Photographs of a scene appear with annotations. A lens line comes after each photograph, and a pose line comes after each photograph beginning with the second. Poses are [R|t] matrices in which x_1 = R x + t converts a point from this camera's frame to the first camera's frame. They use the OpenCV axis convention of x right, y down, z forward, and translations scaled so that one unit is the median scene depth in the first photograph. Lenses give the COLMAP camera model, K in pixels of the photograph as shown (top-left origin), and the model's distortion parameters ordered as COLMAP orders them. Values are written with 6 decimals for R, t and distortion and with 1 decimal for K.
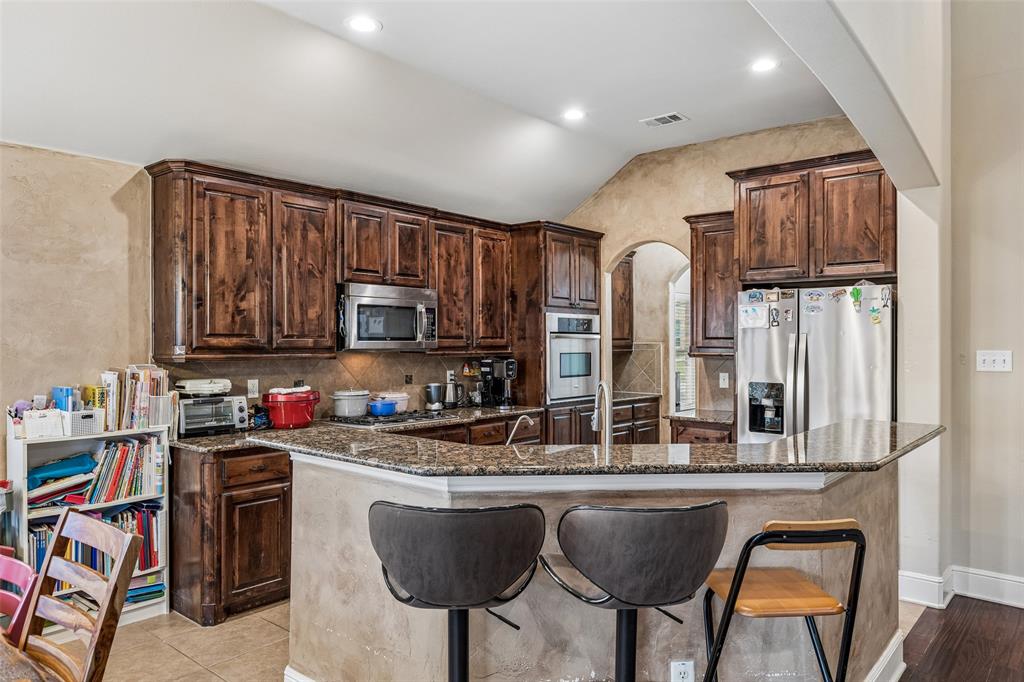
lens RADIAL K [[689.6, 0, 512.0], [0, 689.6, 341.0], [0, 0, 1]] dist [0.001038, 0.000148]
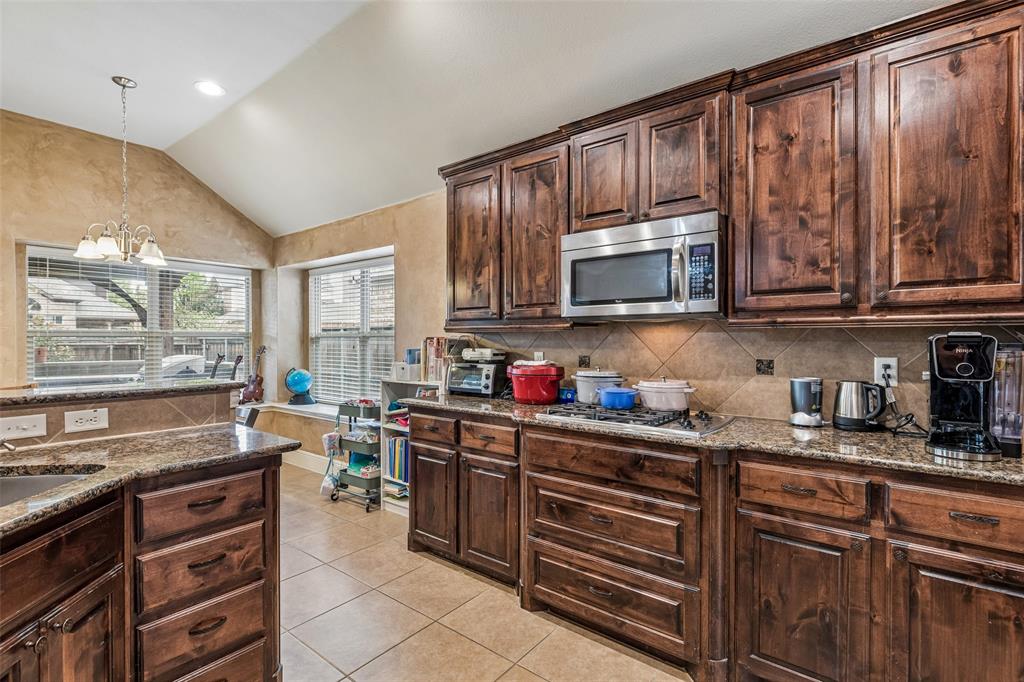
lens RADIAL K [[477.0, 0, 512.0], [0, 477.0, 341.0], [0, 0, 1]] dist [-0.001112, -0.000058]
pose [[0.029876, -0.005187, -0.999540, 0.320485], [-0.002834, 0.999982, -0.005274, 0.042527], [0.999550, 0.002991, 0.029861, 0.915396]]
